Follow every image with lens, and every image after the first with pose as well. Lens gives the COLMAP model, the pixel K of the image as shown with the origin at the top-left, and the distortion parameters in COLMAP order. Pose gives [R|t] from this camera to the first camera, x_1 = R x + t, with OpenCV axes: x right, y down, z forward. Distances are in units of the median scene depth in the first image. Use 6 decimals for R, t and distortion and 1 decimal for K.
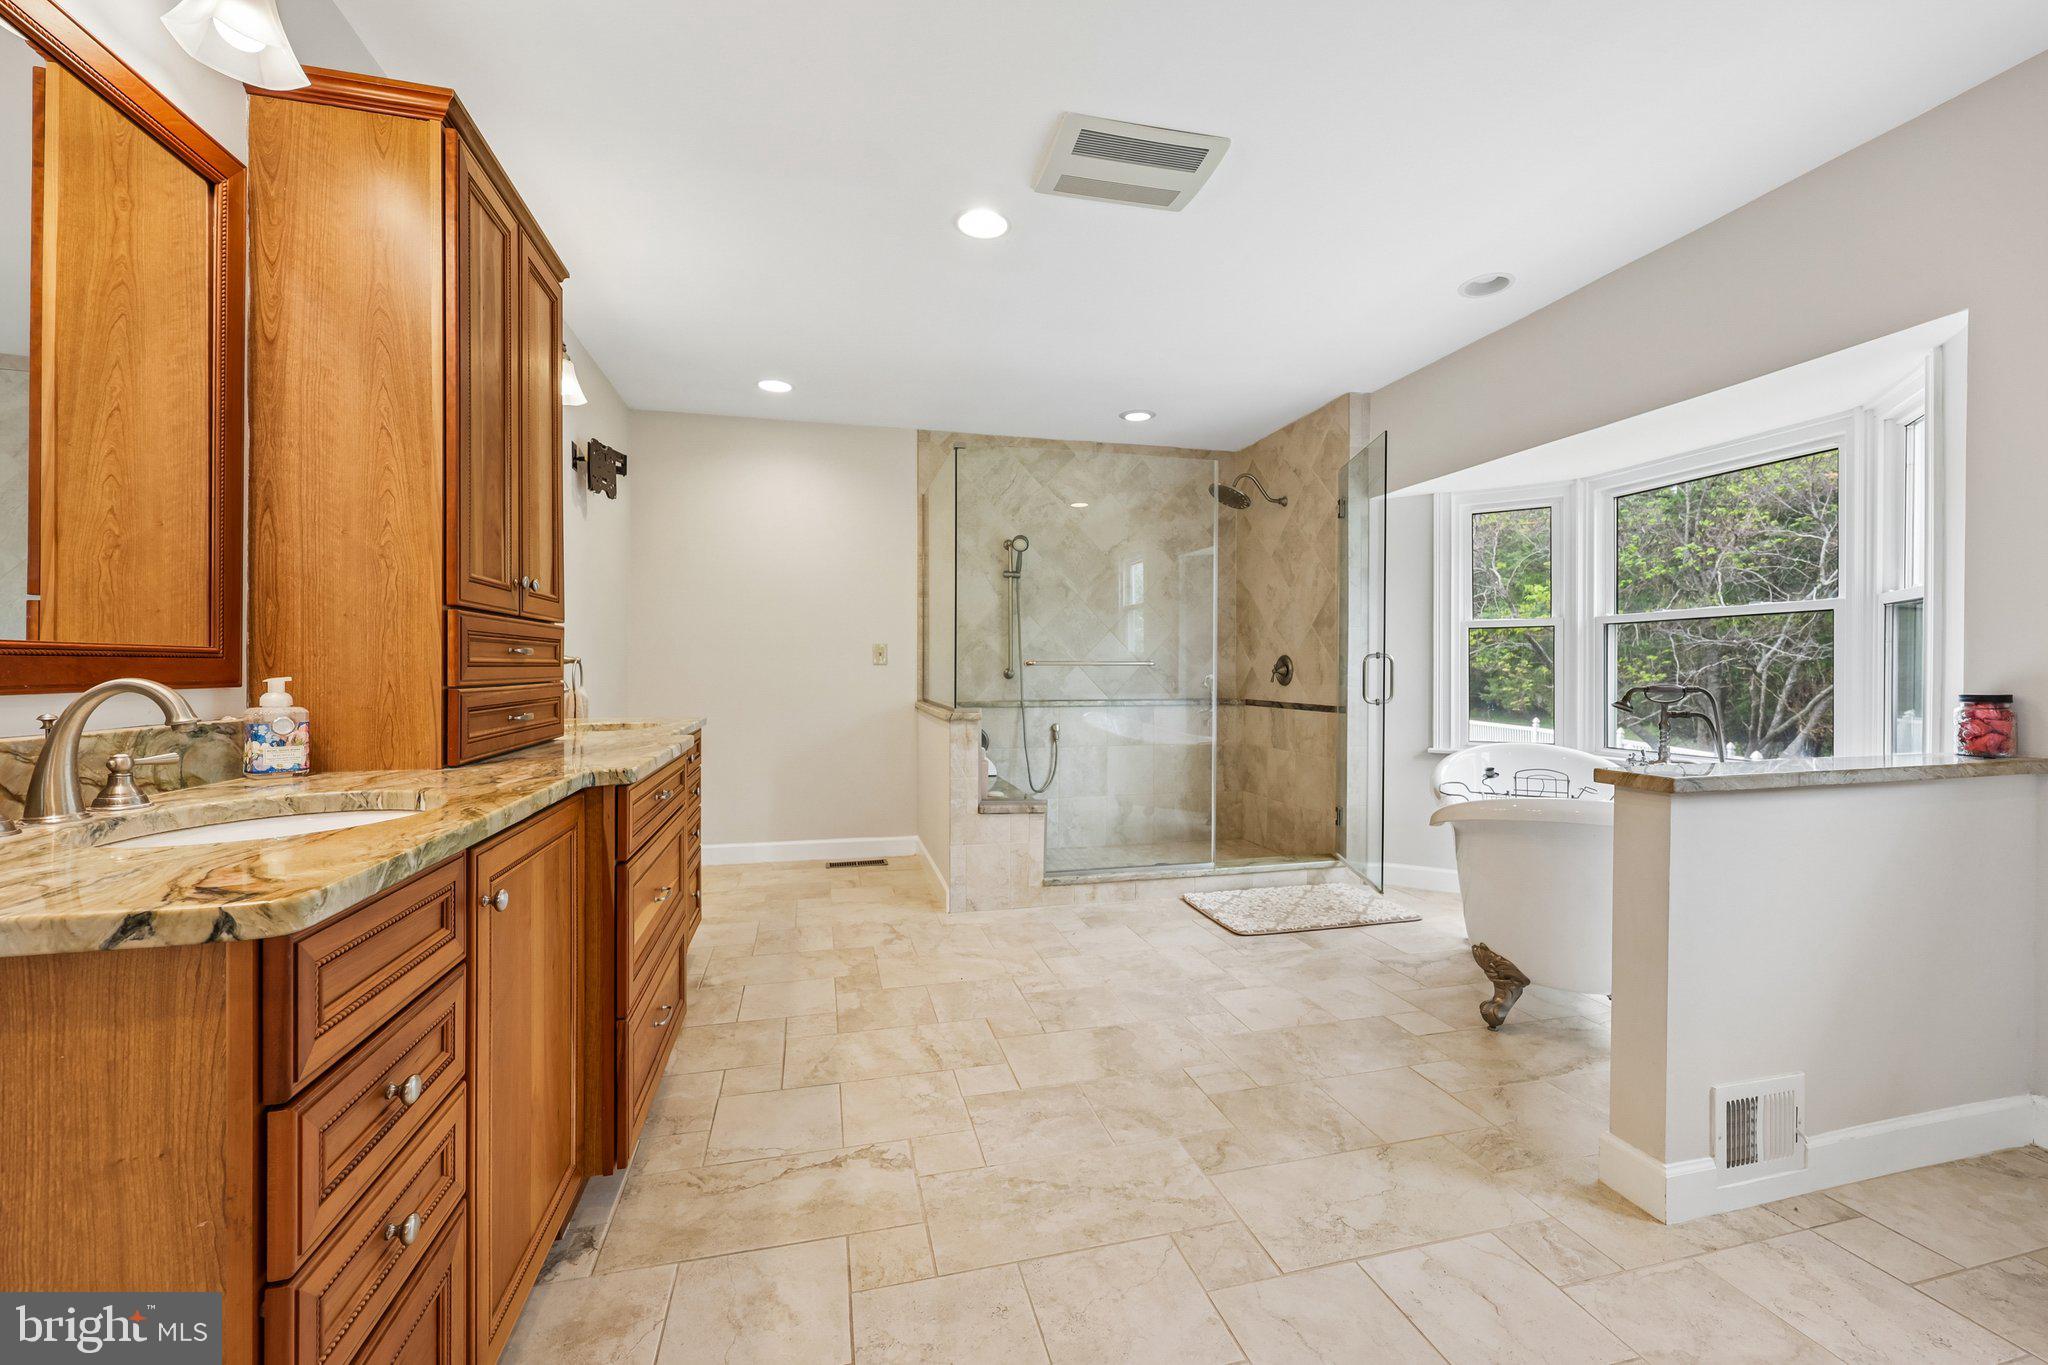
lens RADIAL K [[825.6, 0, 1026.4], [0, 825.6, 668.4], [0, 0, 1]] dist [0.000471, -0.000023]
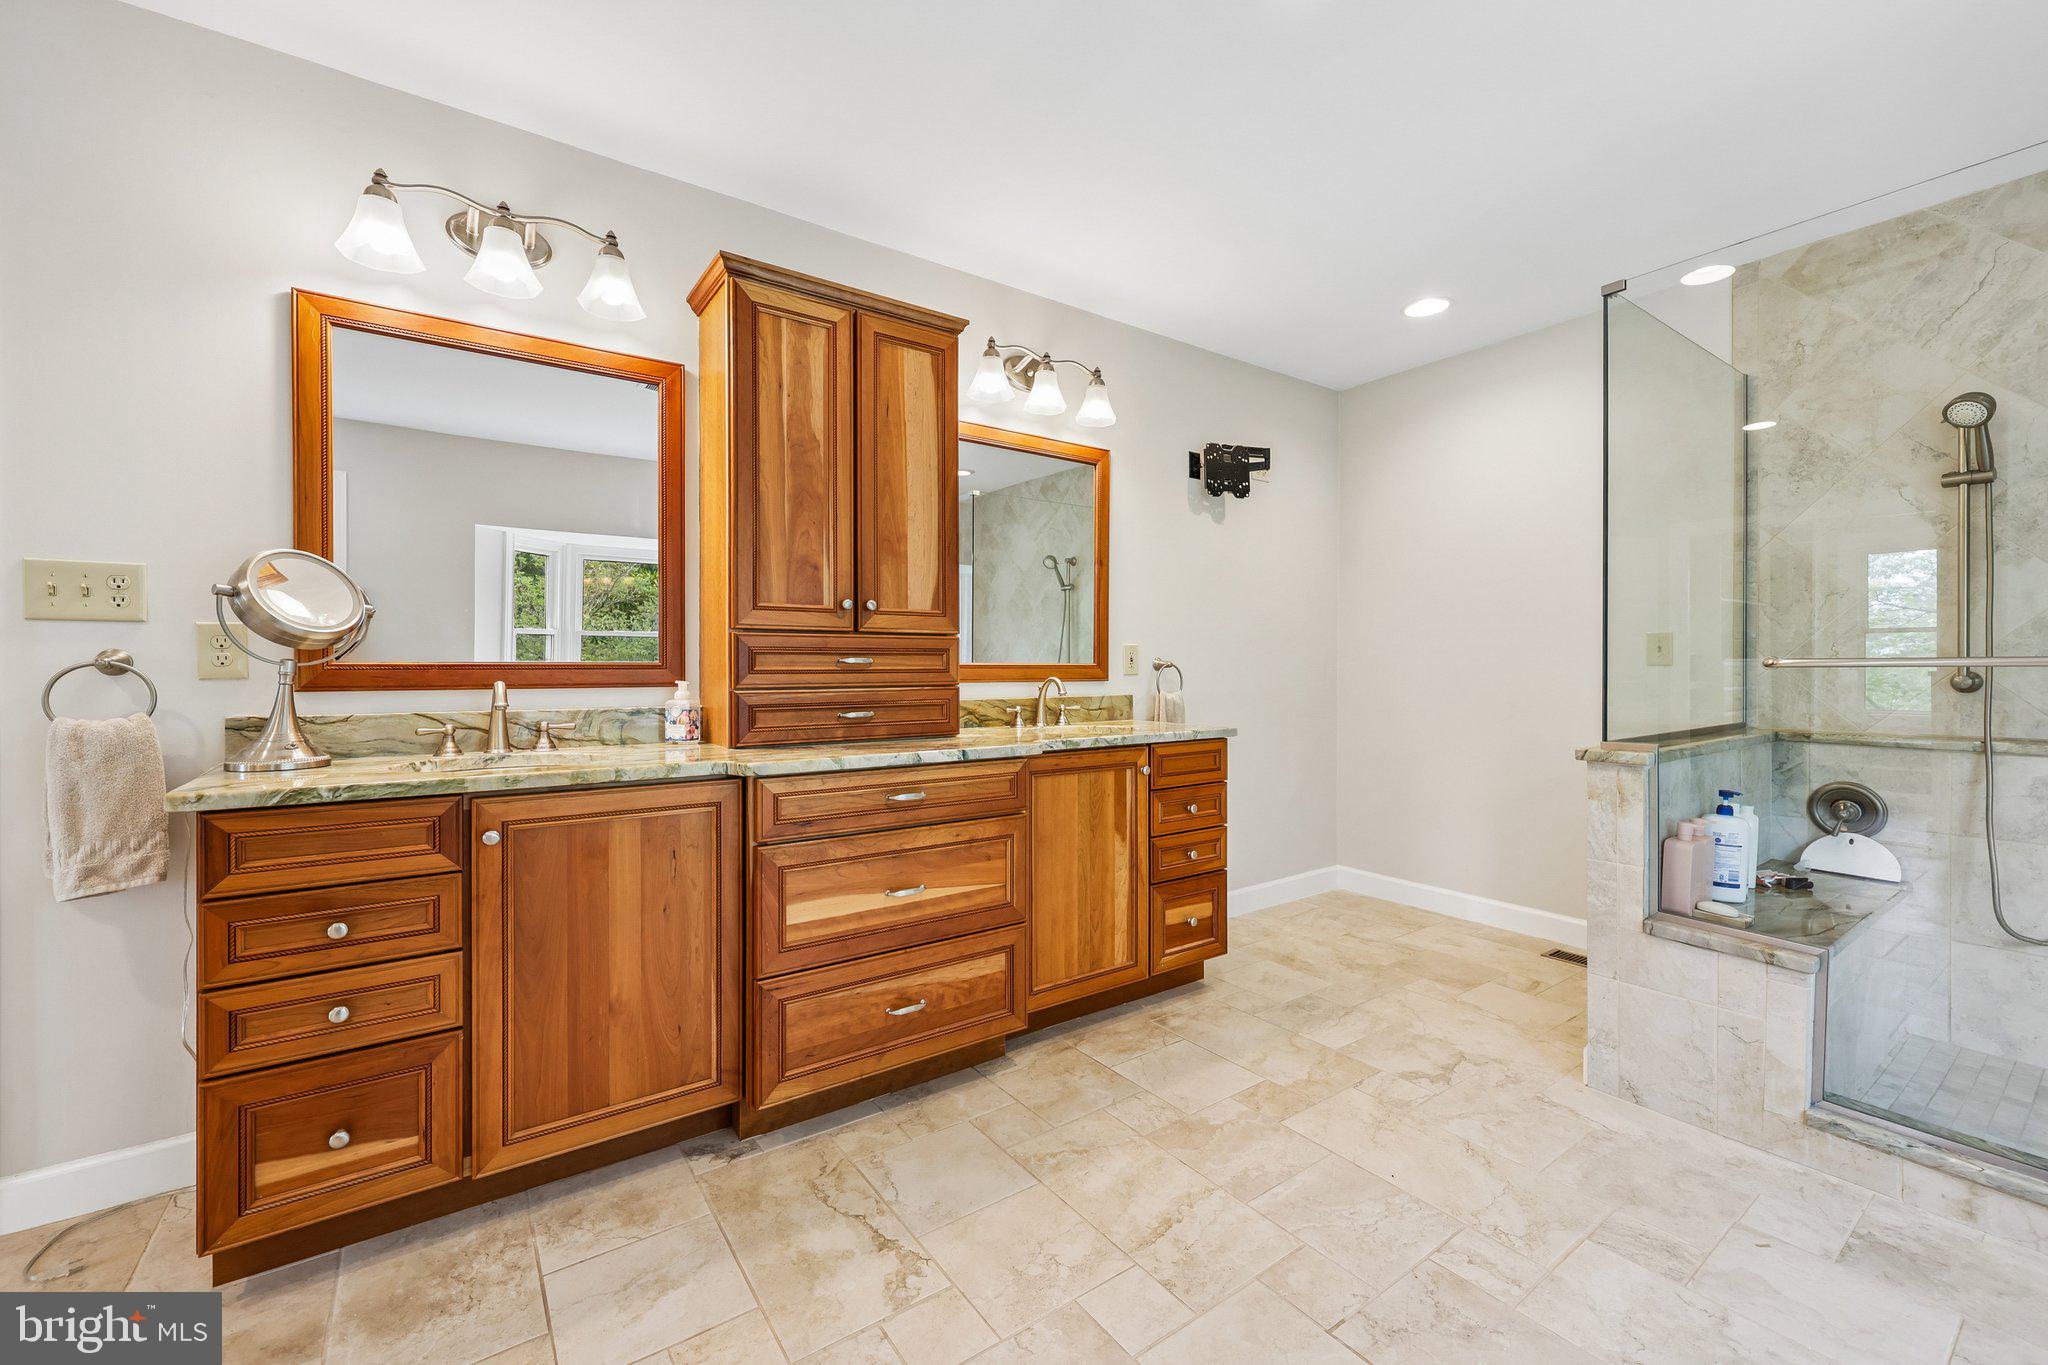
lens RADIAL K [[825.9, 0, 1020.9], [0, 825.9, 671.1], [0, 0, 1]] dist [0.000657, -0.000015]
pose [[0.358317, -0.000853, -0.933600, 0.289903], [0.003022, 0.999995, 0.000246, -0.002466], [0.933595, -0.002909, 0.358318, 0.376754]]
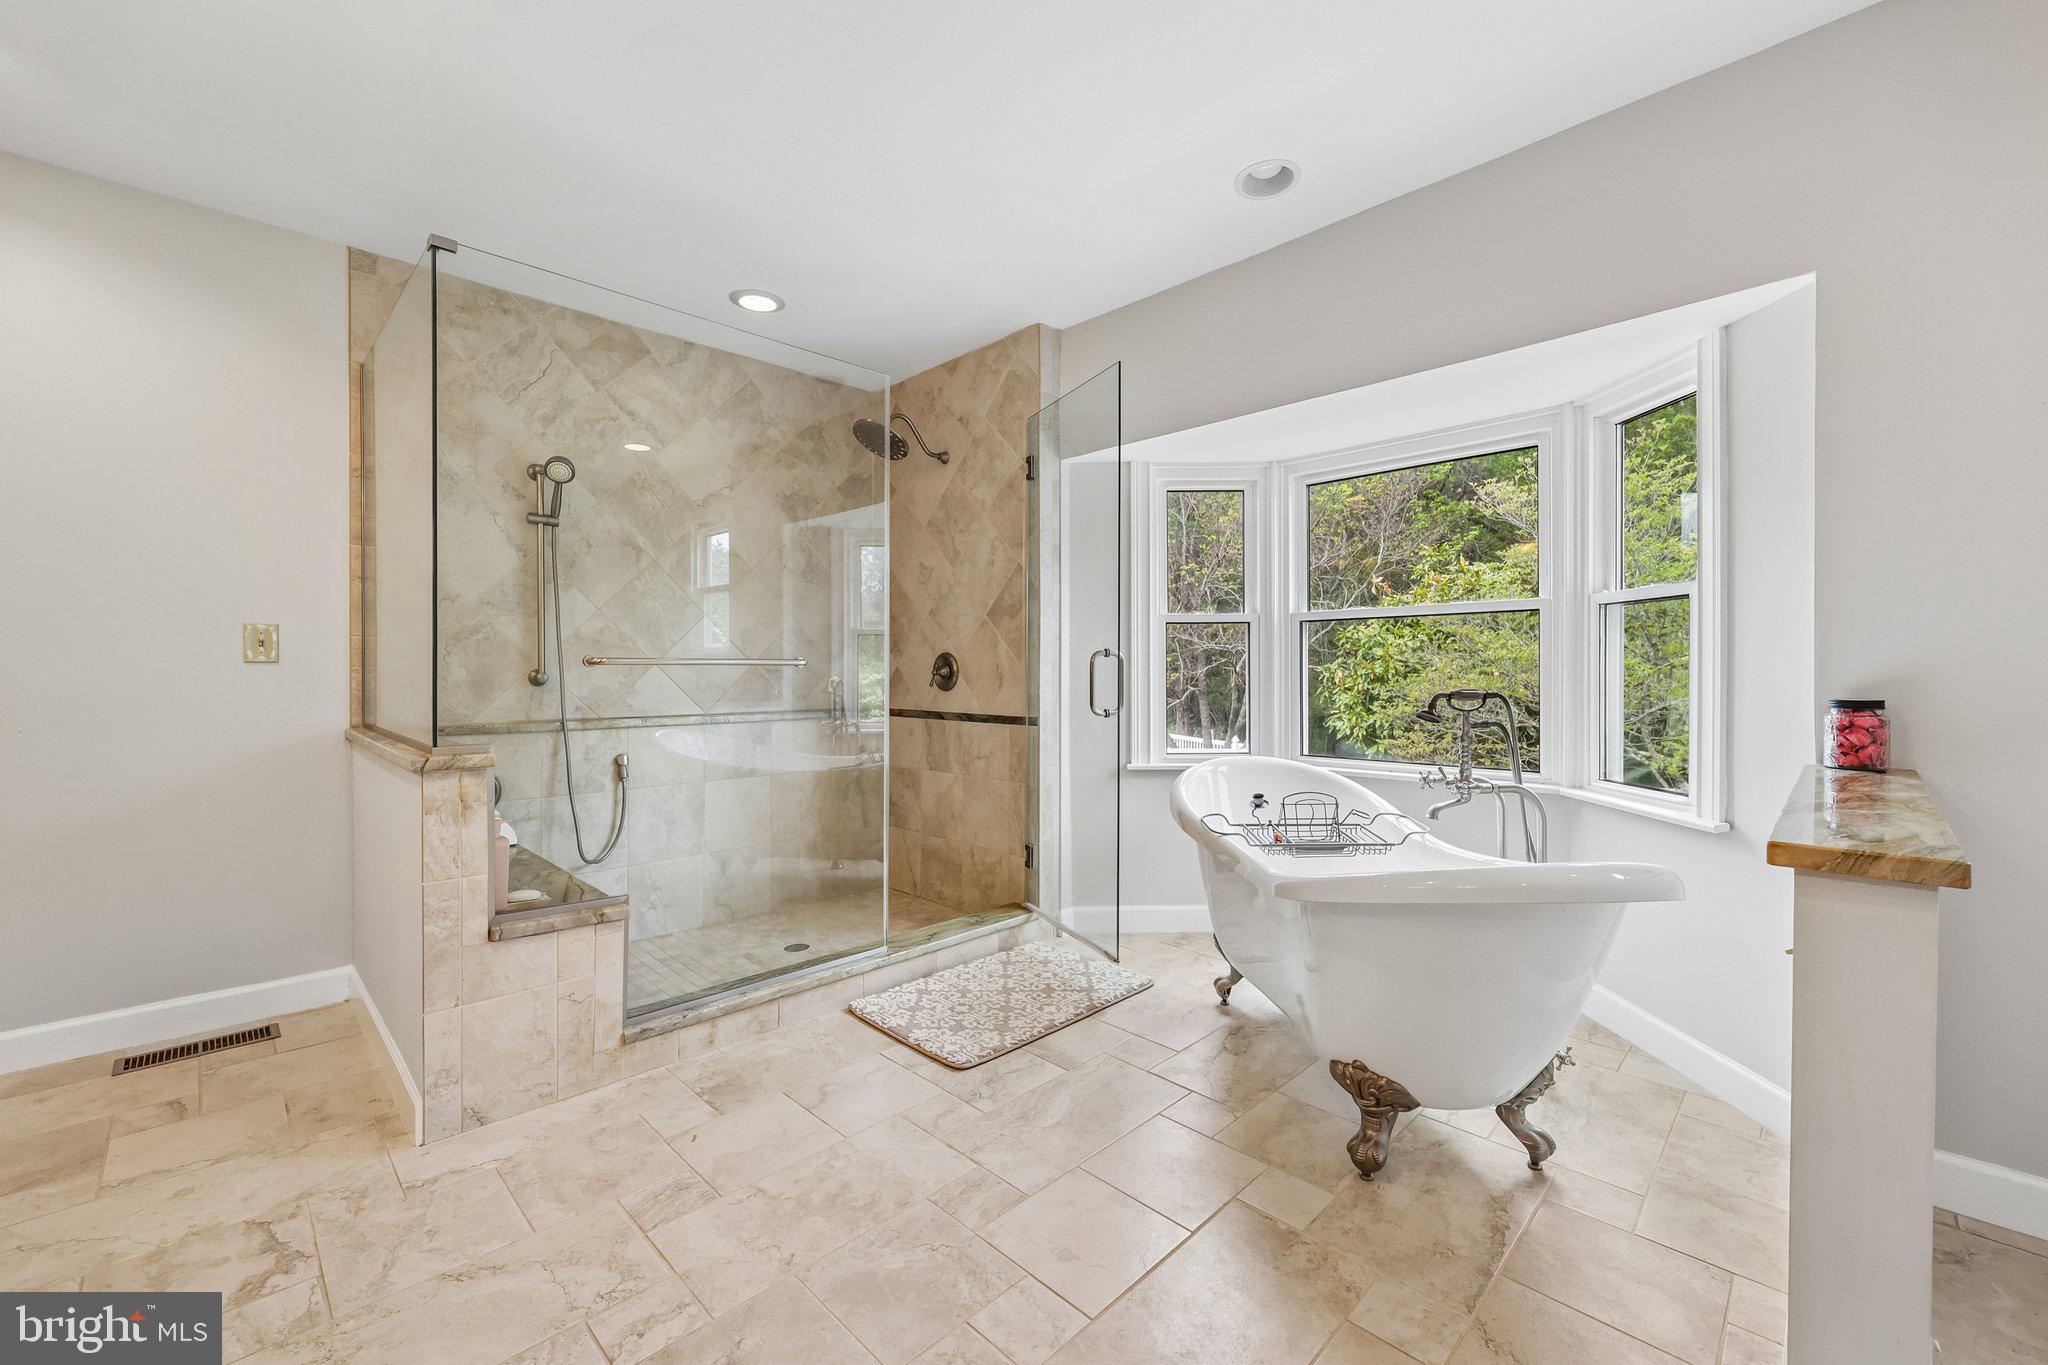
lens RADIAL K [[825.6, 0, 1026.4], [0, 825.6, 668.4], [0, 0, 1]] dist [0.000471, -0.000023]
pose [[0.856821, -0.000777, 0.515613, -0.032967], [0.000065, 0.999999, 0.001399, -0.001817], [-0.515614, -0.001165, 0.856820, 0.335924]]
